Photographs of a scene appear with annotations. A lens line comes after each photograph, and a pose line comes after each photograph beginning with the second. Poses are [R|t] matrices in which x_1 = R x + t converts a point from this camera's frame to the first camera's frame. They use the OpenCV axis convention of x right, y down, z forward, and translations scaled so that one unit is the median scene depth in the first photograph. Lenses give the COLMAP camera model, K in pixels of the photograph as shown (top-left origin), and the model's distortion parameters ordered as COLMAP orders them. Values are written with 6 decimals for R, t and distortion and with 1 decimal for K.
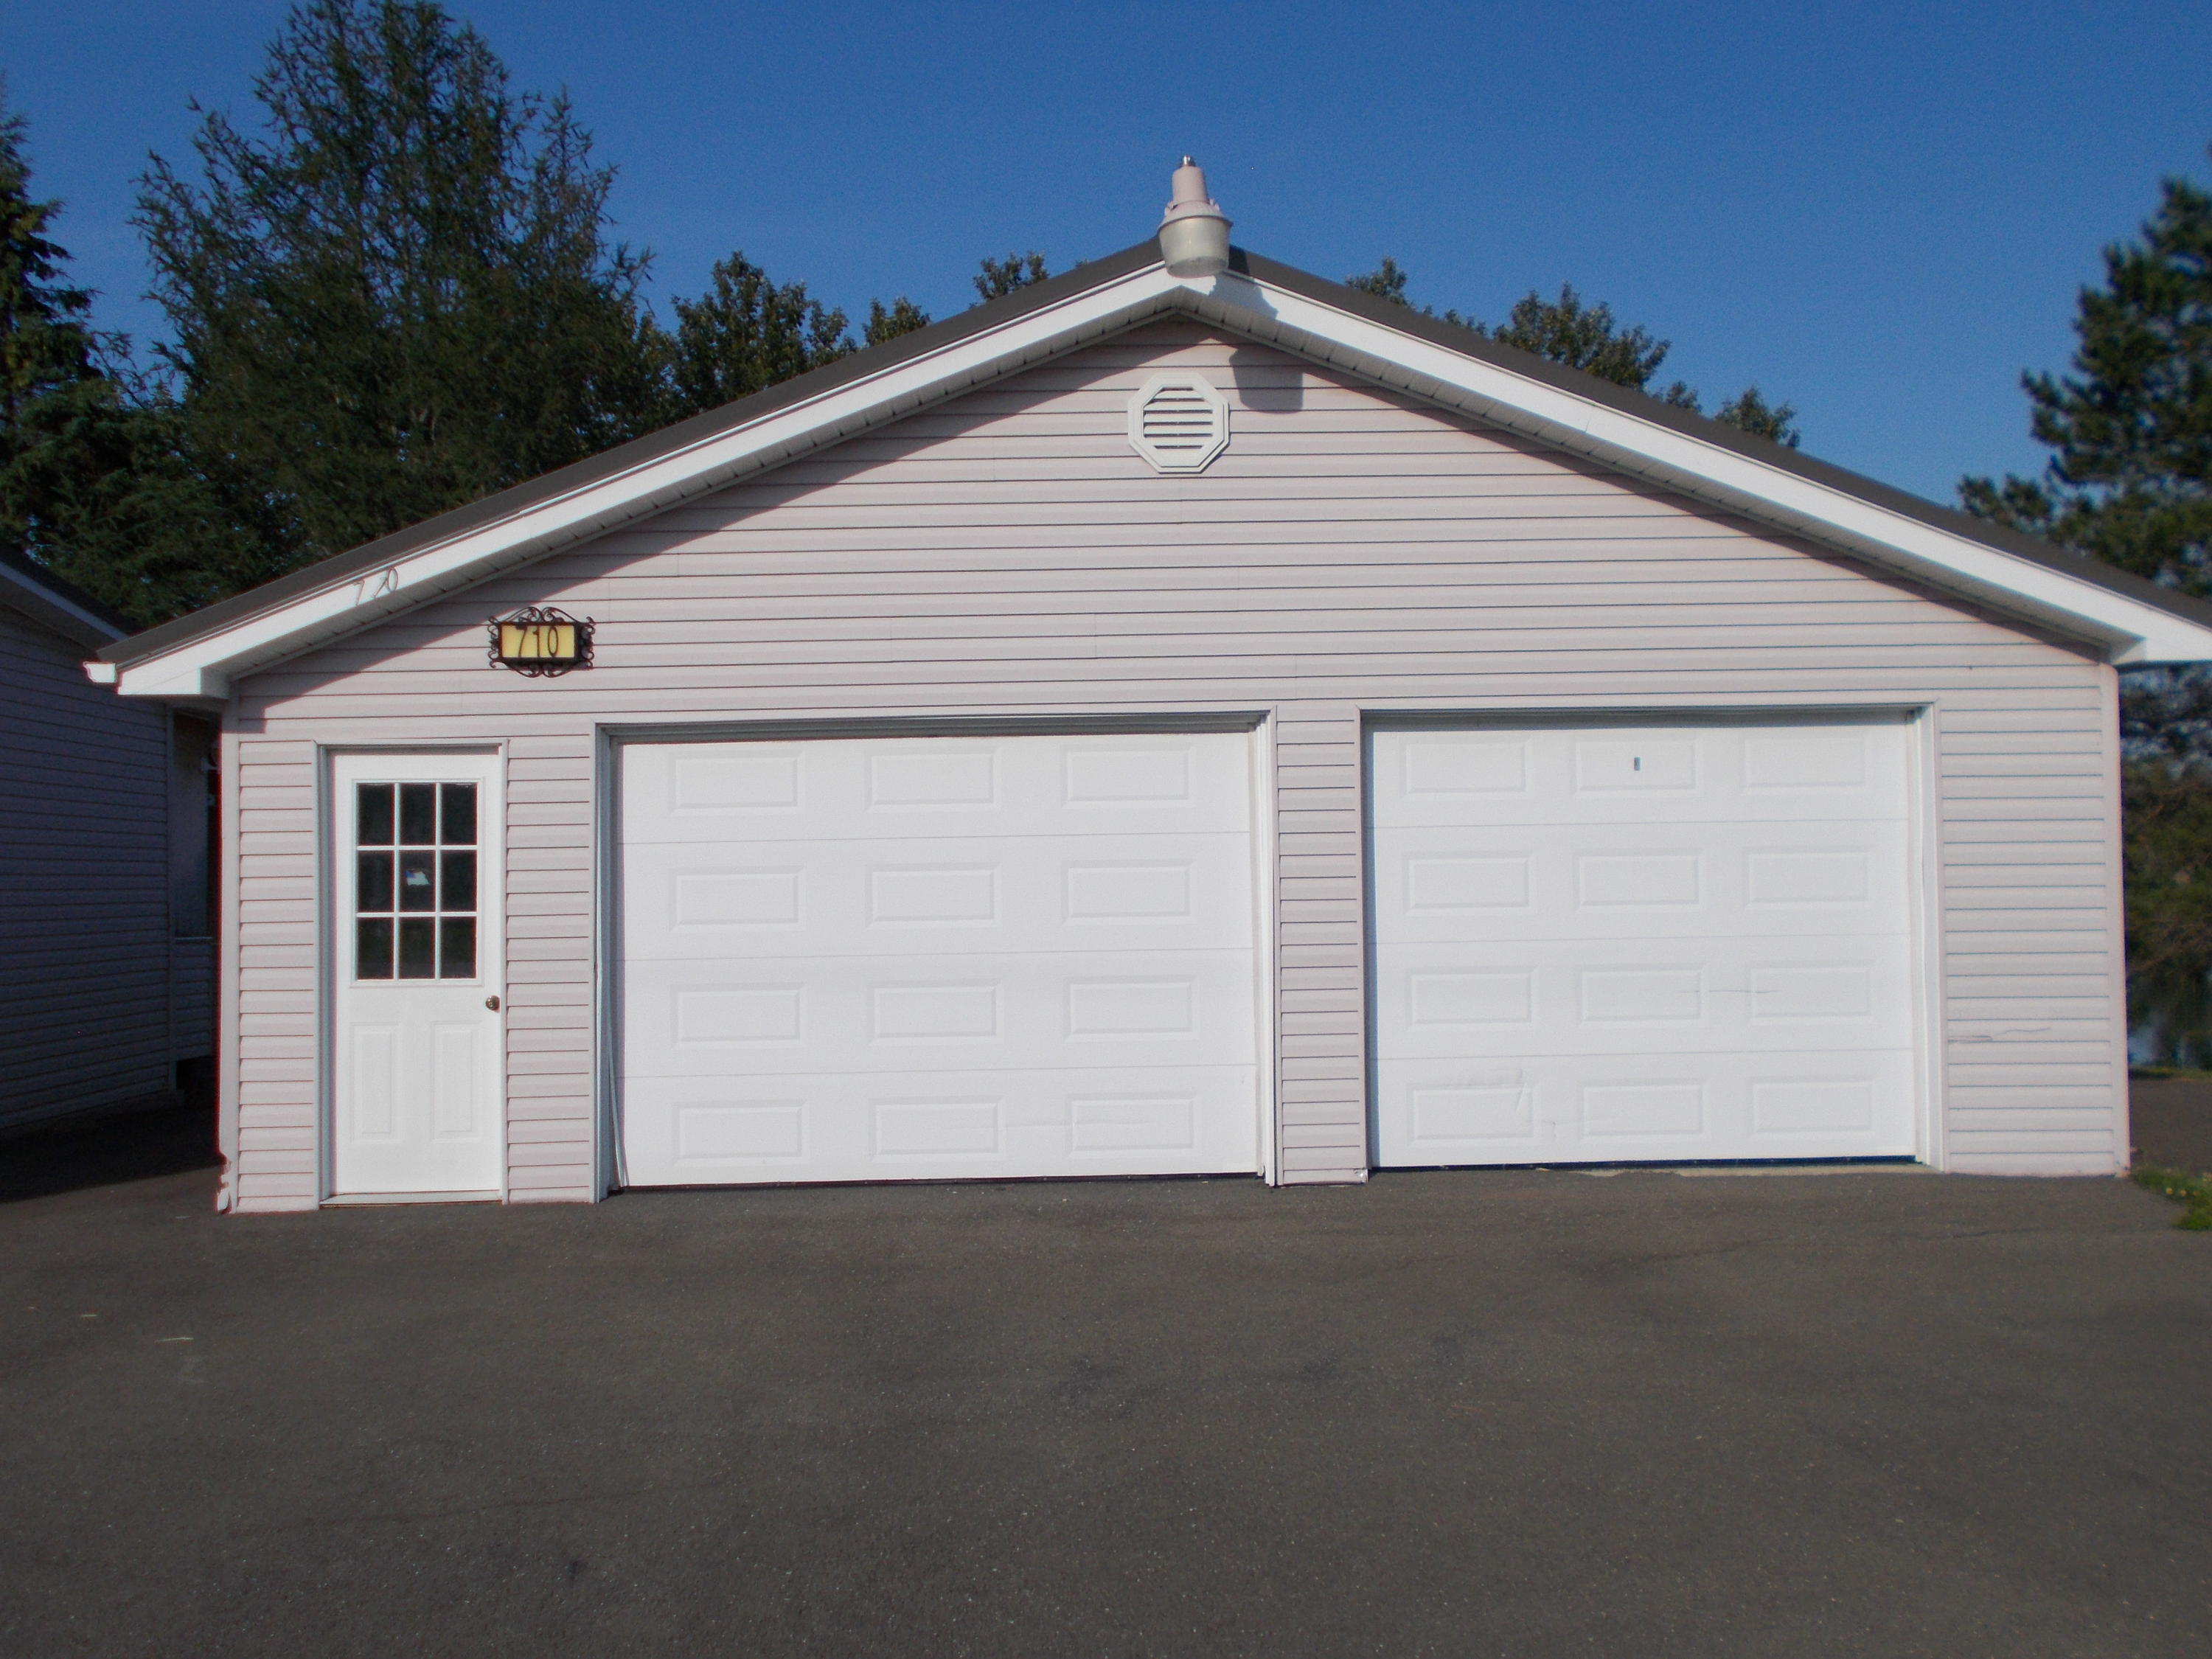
lens RADIAL K [[2052.0, 0, 1101.9], [0, 2052.0, 834.0], [0, 0, 1]] dist [-0.008293, -0.014665]
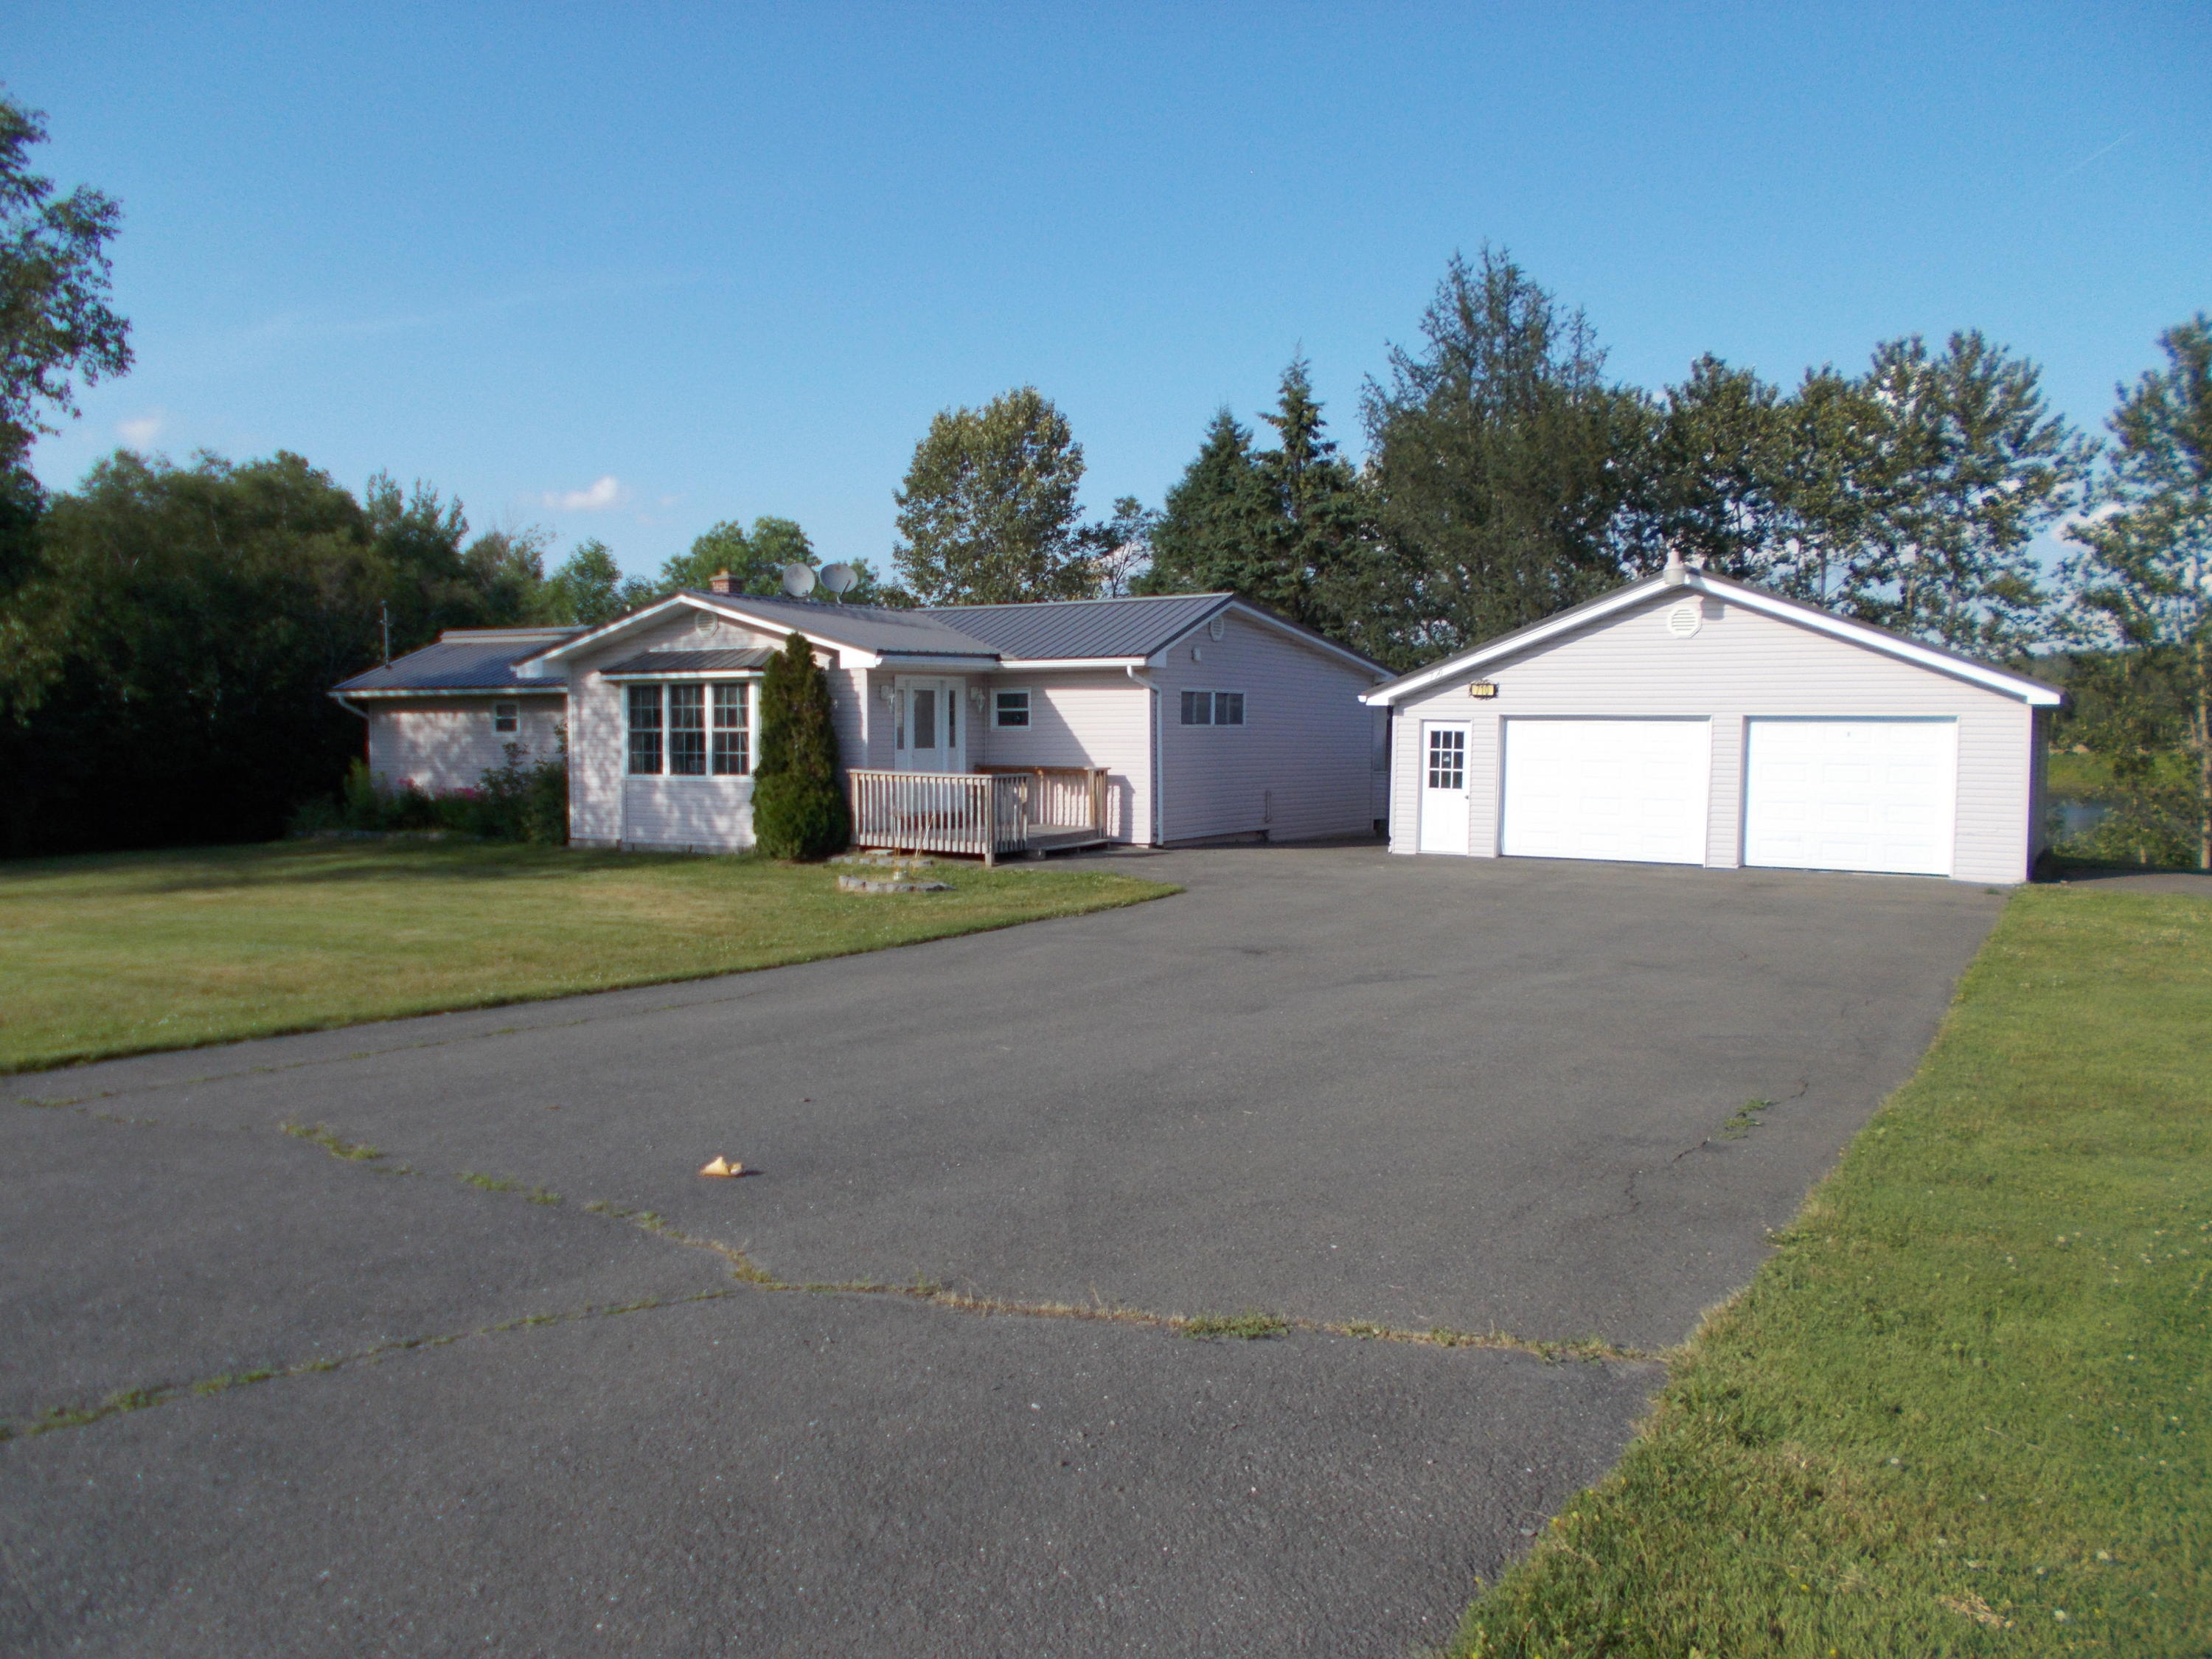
lens RADIAL K [[1669.9, 0, 1100.1], [0, 1669.9, 815.7], [0, 0, 1]] dist [-0.006513, -0.013155]
pose [[0.837510, 0.055204, -0.543627, 0.680031], [-0.016474, 0.996982, 0.075860, -0.083575], [0.546174, -0.054578, 0.835892, -1.595868]]
